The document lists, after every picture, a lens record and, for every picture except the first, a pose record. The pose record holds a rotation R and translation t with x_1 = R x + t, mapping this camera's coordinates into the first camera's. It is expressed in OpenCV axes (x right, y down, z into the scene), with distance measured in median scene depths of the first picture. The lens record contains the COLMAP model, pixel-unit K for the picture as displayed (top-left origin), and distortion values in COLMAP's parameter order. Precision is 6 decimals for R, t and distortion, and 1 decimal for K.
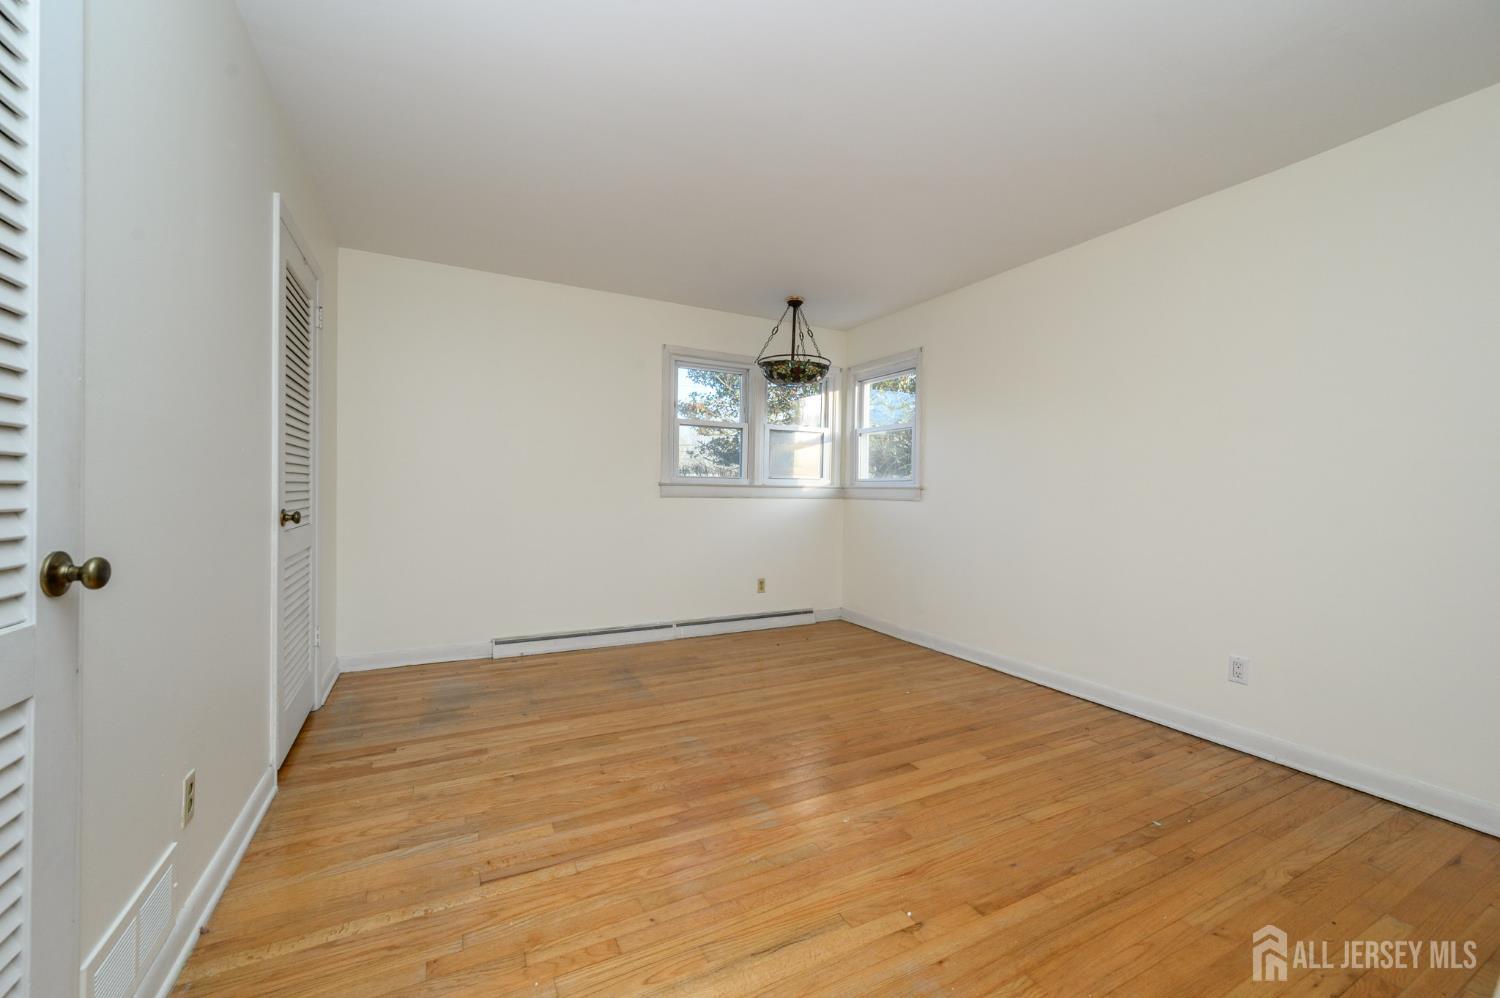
lens RADIAL K [[590.3, 0, 747.5], [0, 590.3, 492.8], [0, 0, 1]] dist [-0.000285, -0.000365]
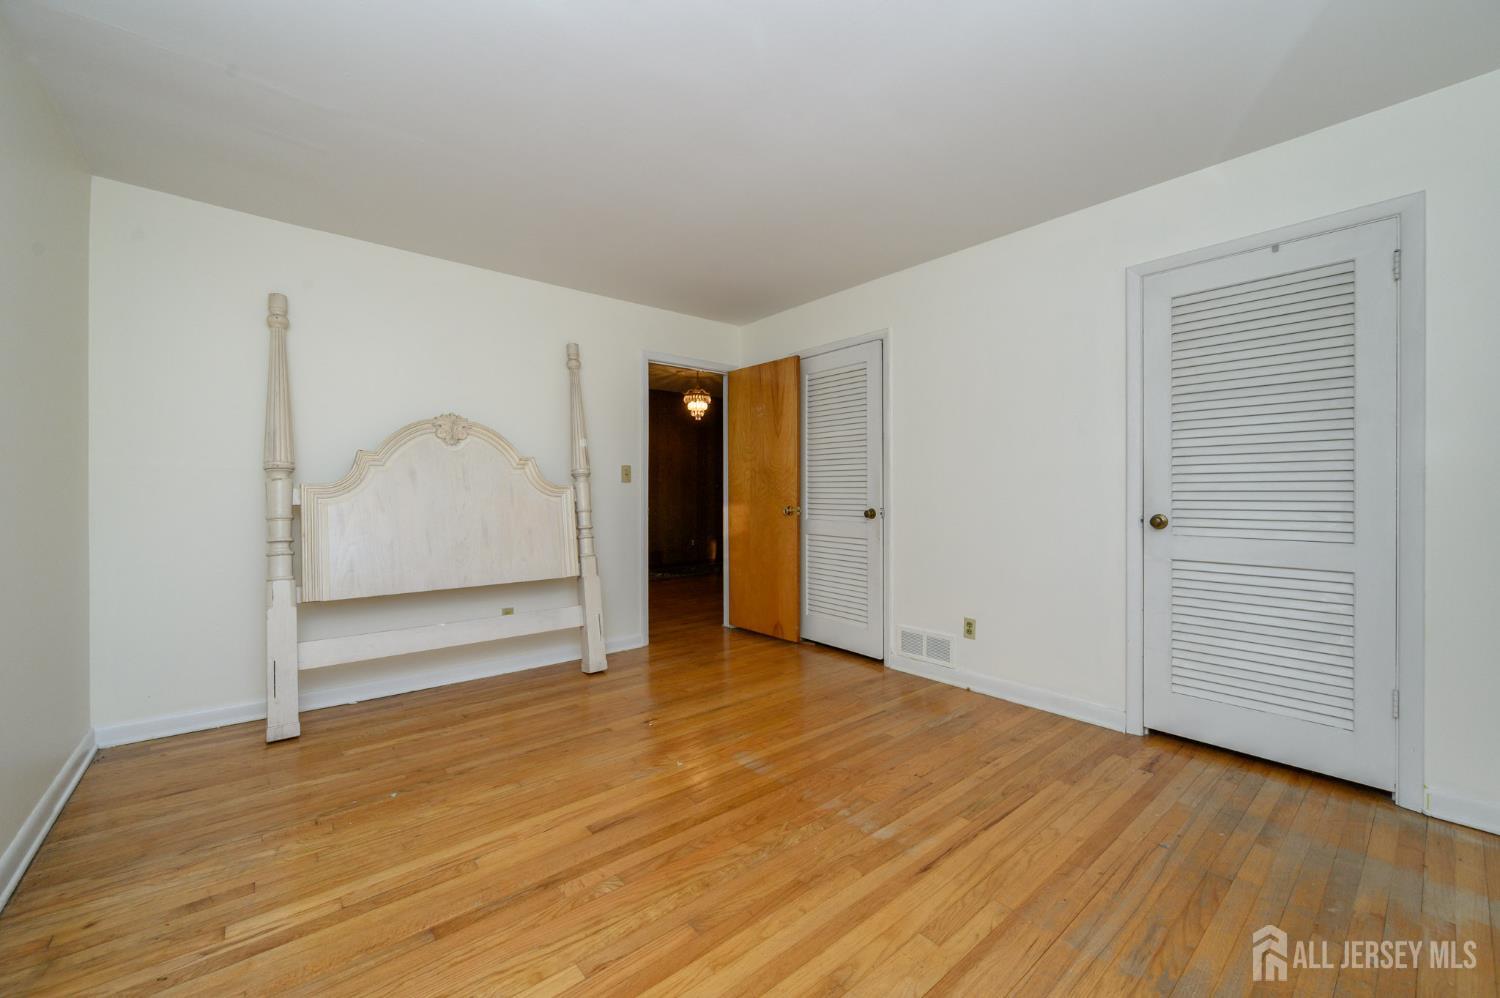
lens RADIAL K [[590.3, 0, 747.5], [0, 590.3, 492.8], [0, 0, 1]] dist [-0.000285, -0.000365]
pose [[-0.974738, -0.009881, -0.223134, 0.250650], [-0.011115, 0.999929, 0.004276, -0.009208], [0.223076, 0.006648, -0.974778, 1.813923]]
